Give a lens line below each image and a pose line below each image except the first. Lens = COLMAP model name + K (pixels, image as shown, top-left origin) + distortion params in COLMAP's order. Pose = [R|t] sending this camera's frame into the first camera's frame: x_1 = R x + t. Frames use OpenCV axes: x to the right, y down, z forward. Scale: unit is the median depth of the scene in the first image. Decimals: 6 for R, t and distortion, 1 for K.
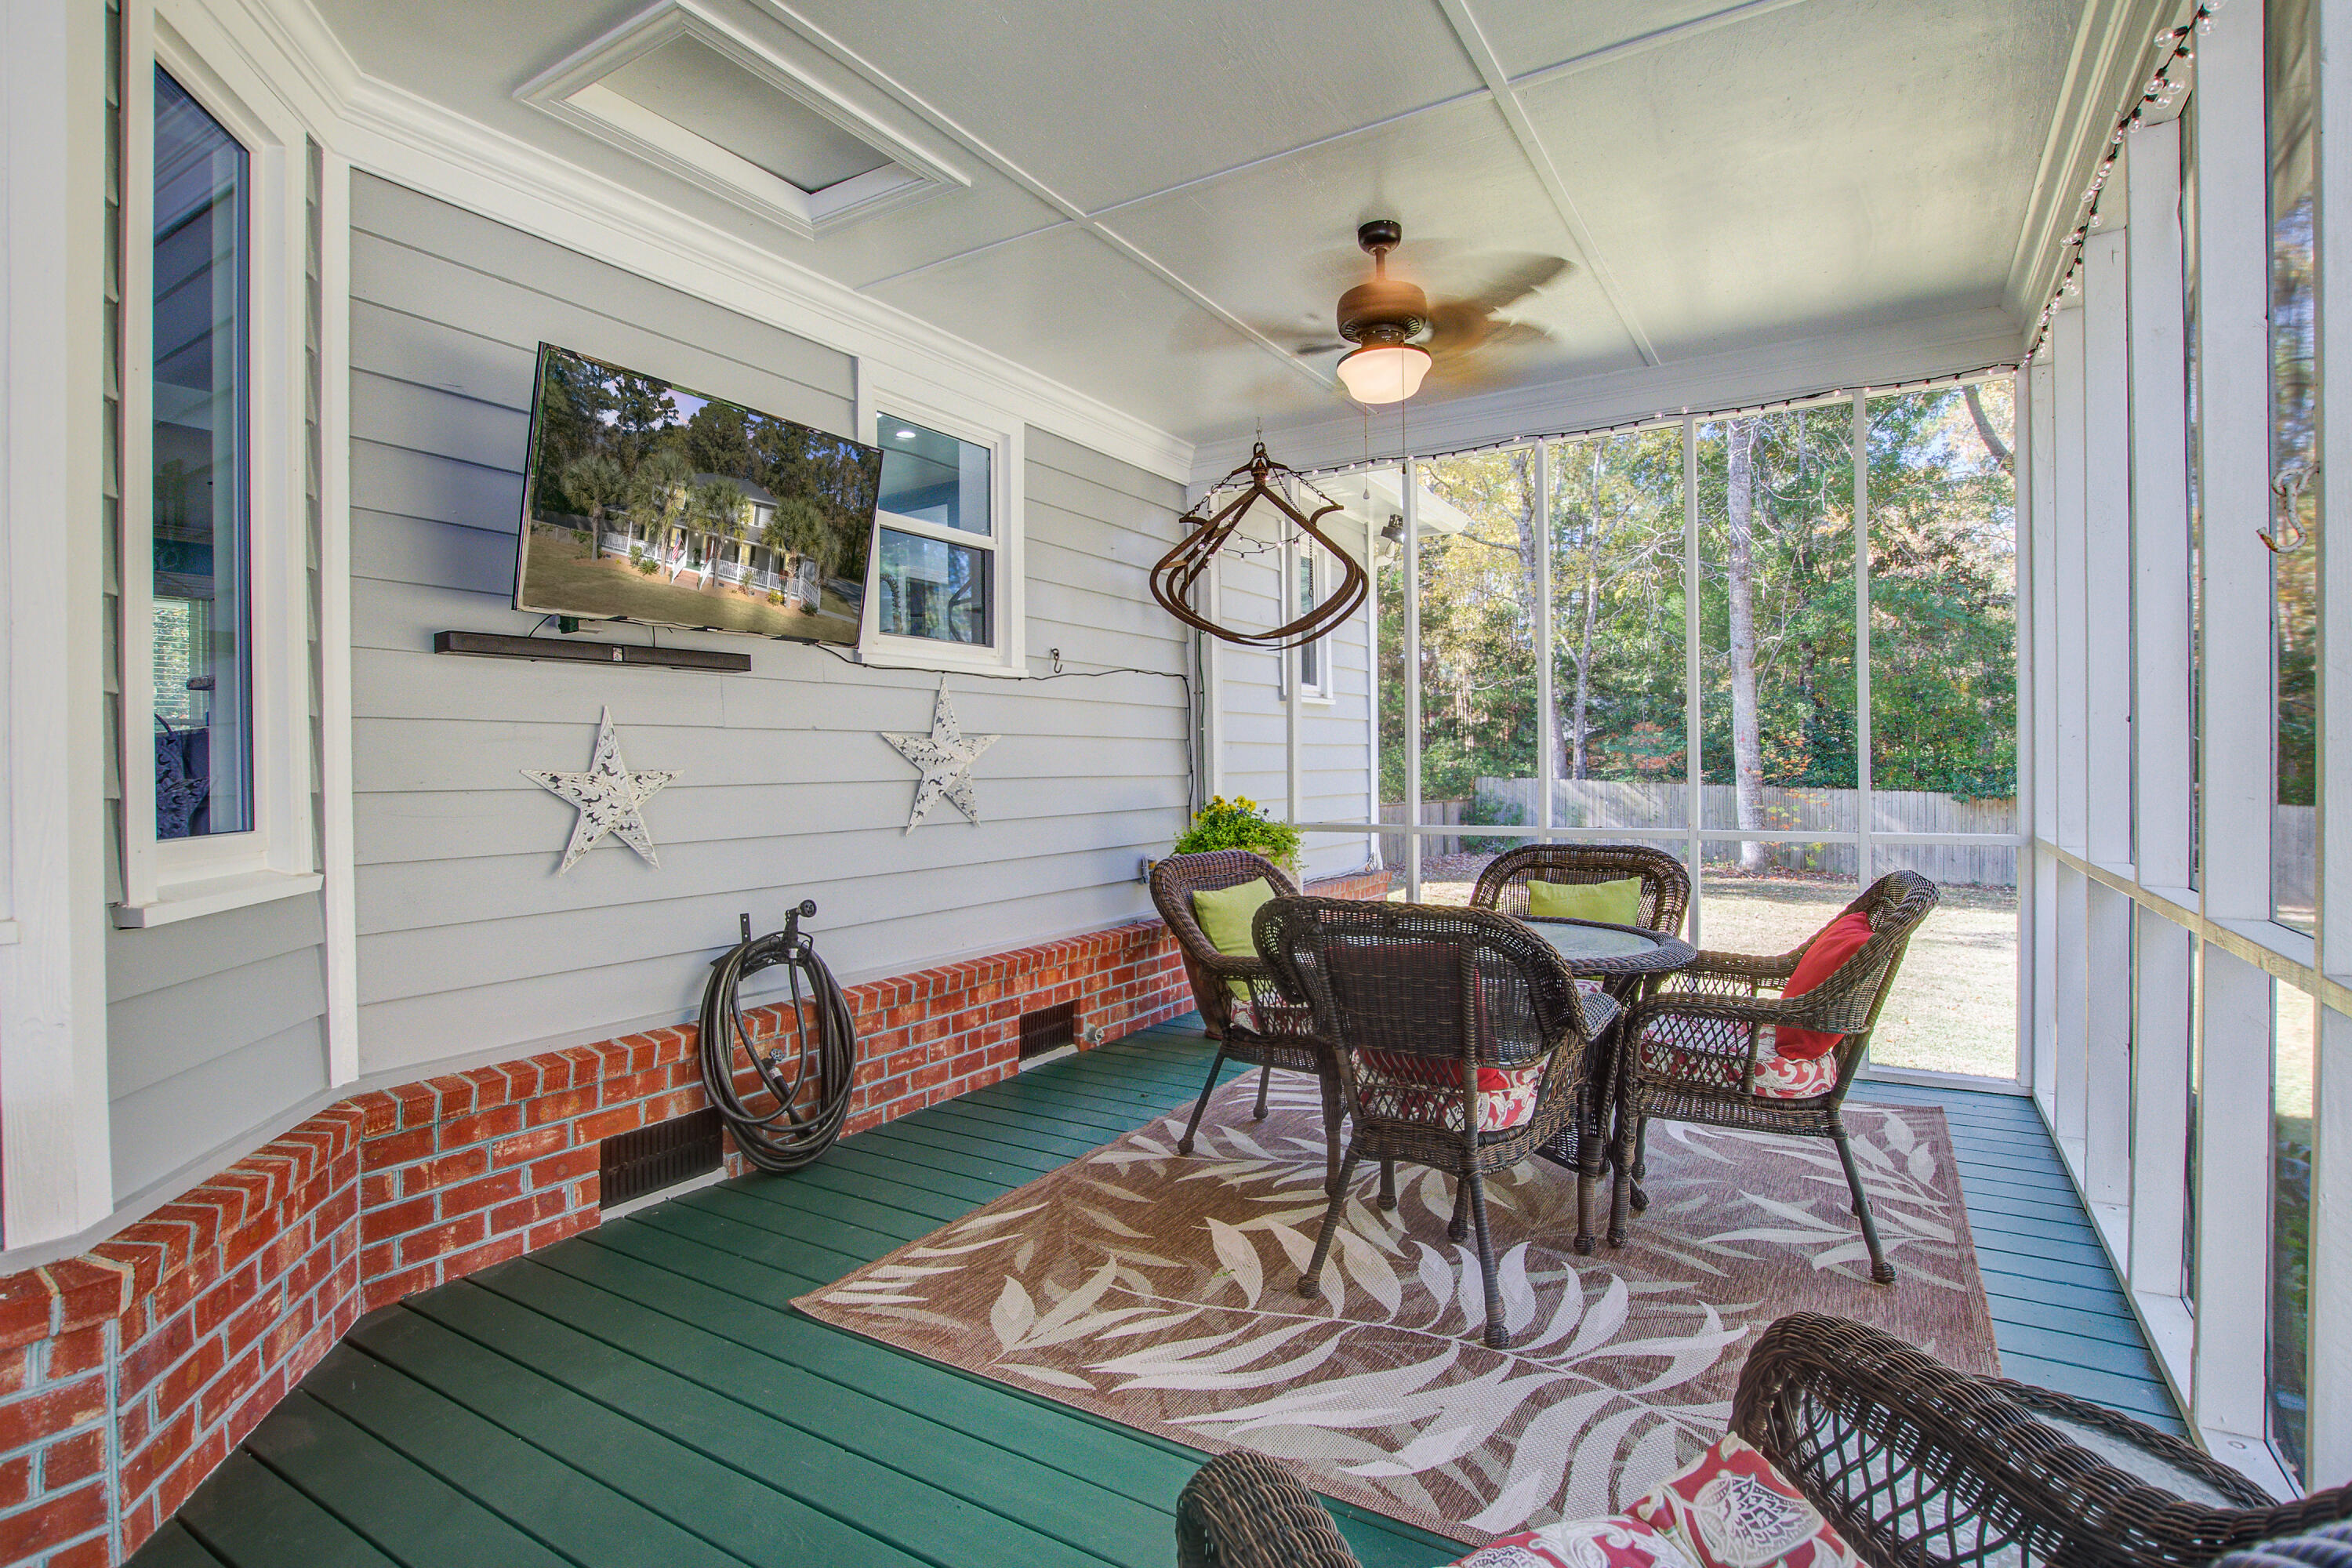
lens RADIAL K [[1149.4, 0, 1167.7], [0, 1149.4, 778.7], [0, 0, 1]] dist [-0.015301, 0.000275]
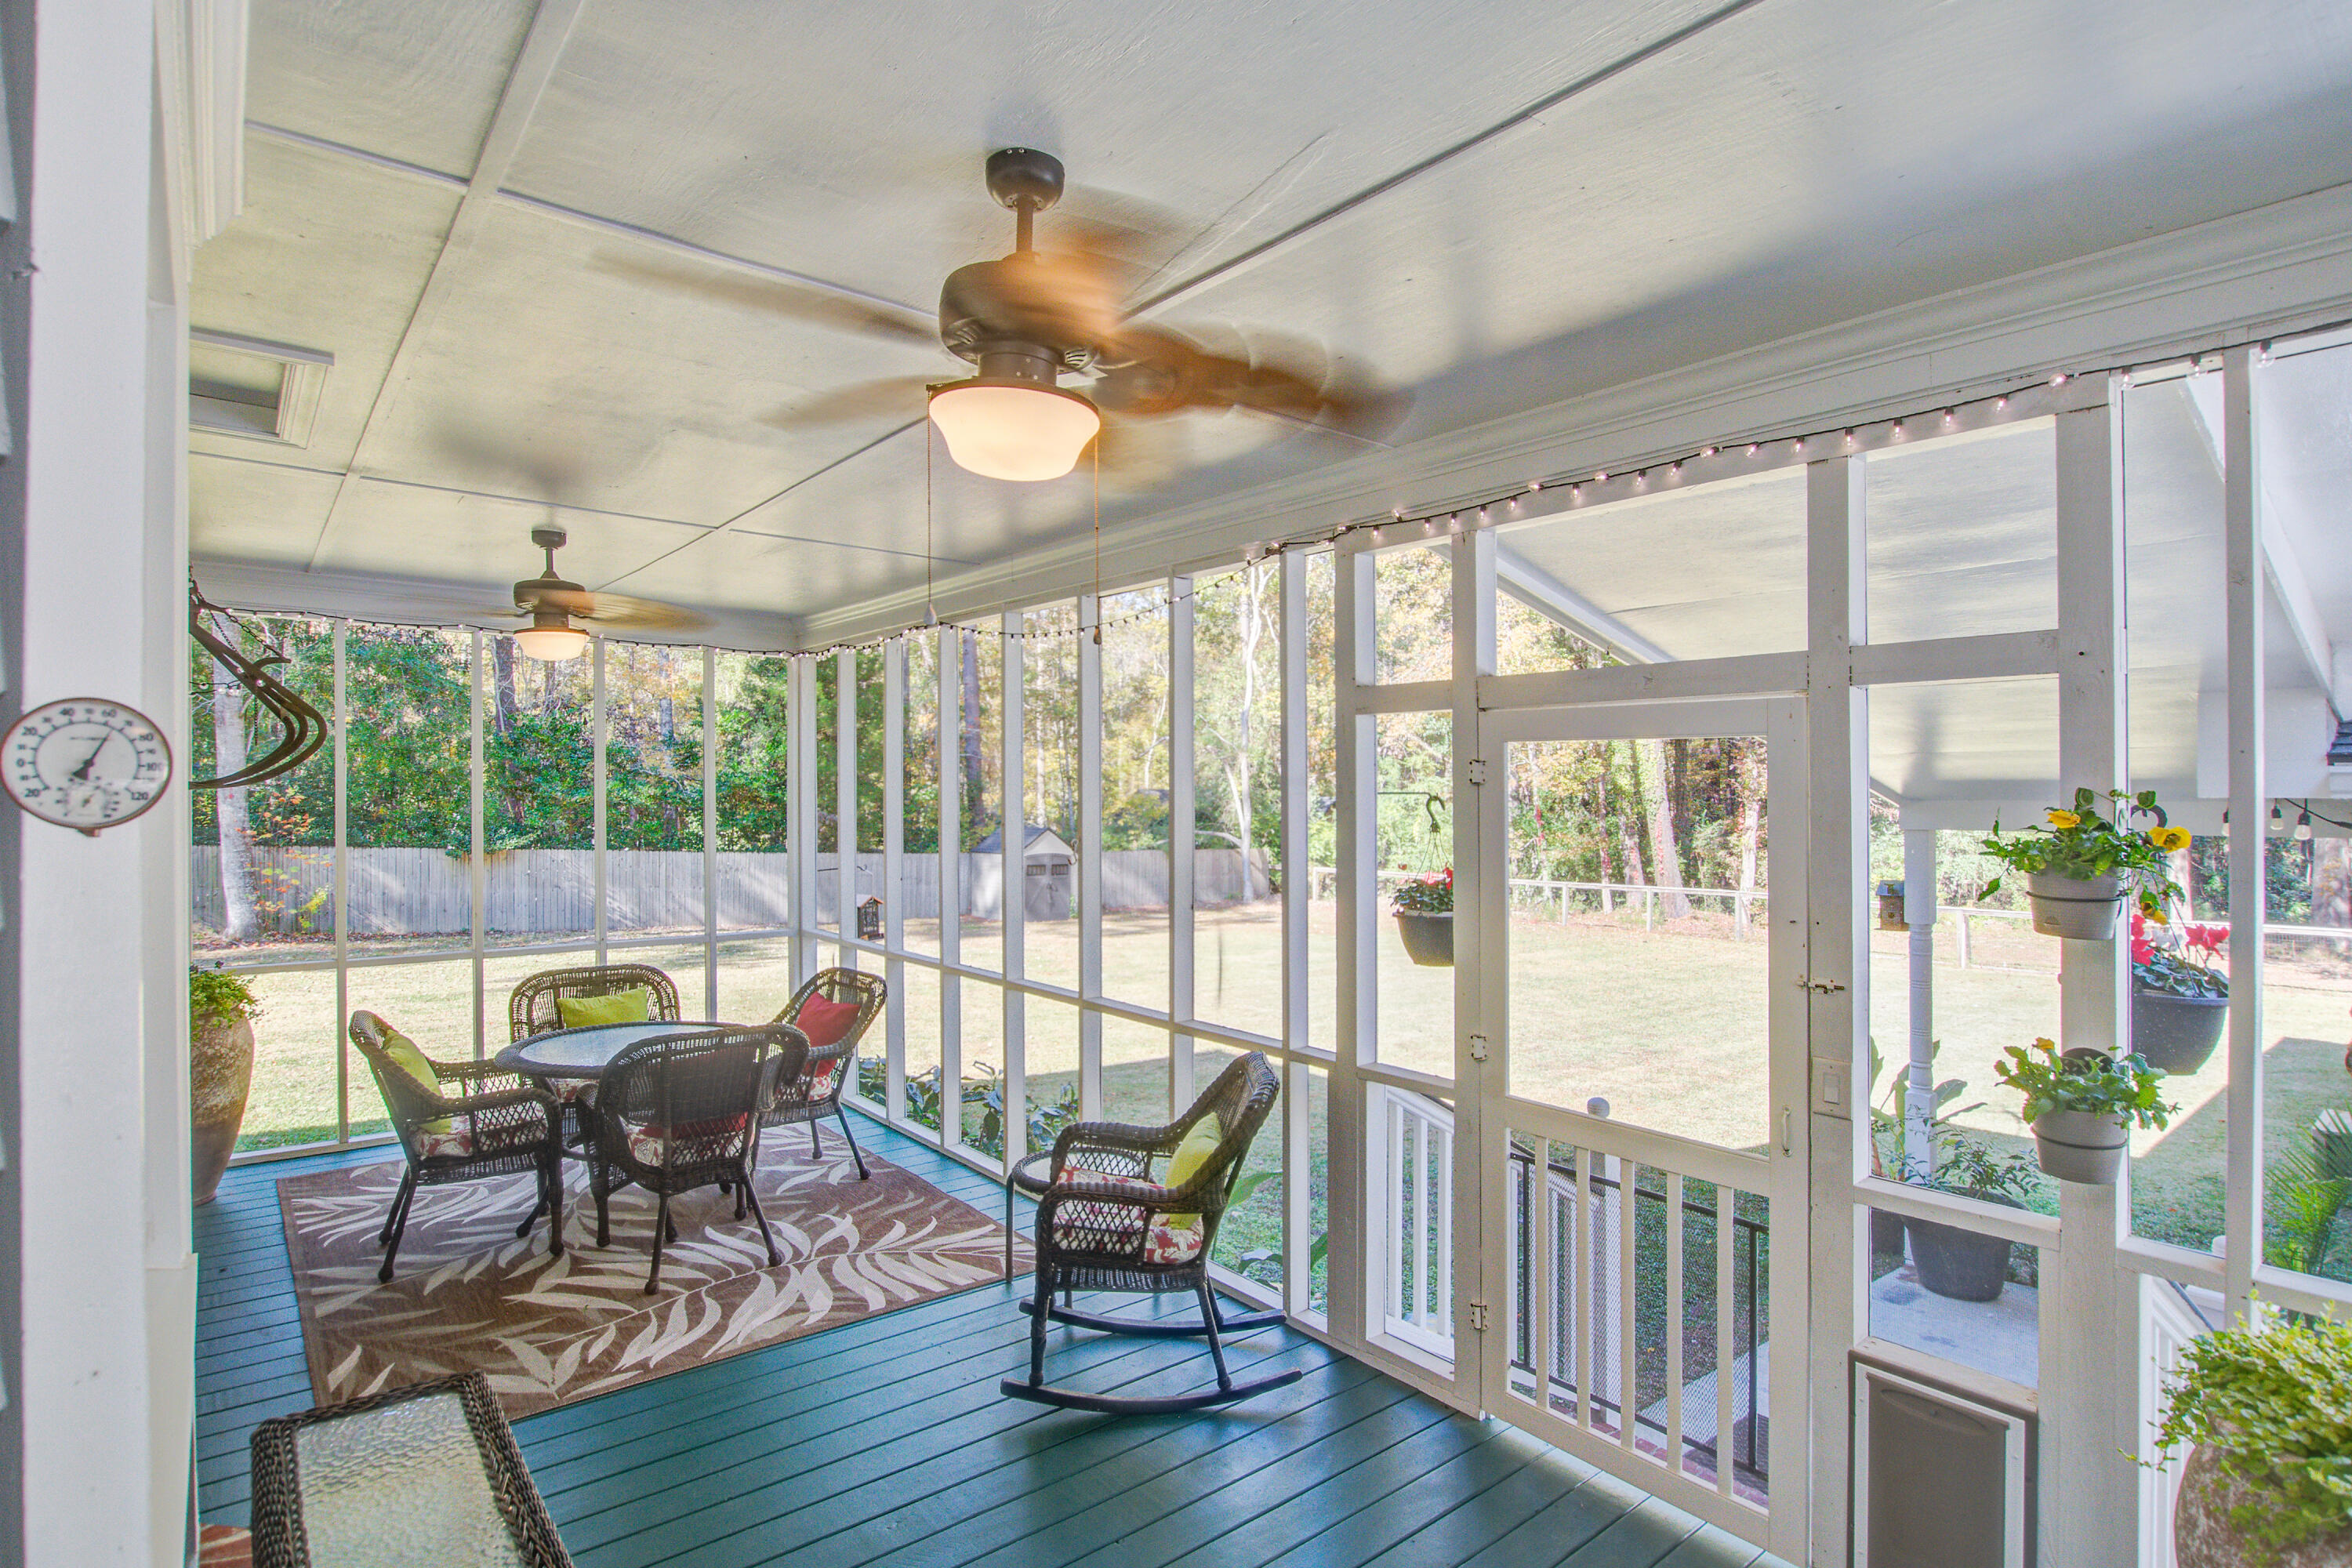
lens RADIAL K [[1149.4, 0, 1179.8], [0, 1149.4, 804.8], [0, 0, 1]] dist [-0.015301, 0.000275]
pose [[0.326374, 0.011321, 0.945173, -0.999920], [-0.003245, 0.999936, -0.010856, -0.177095], [-0.945235, 0.000476, 0.326389, -0.164262]]
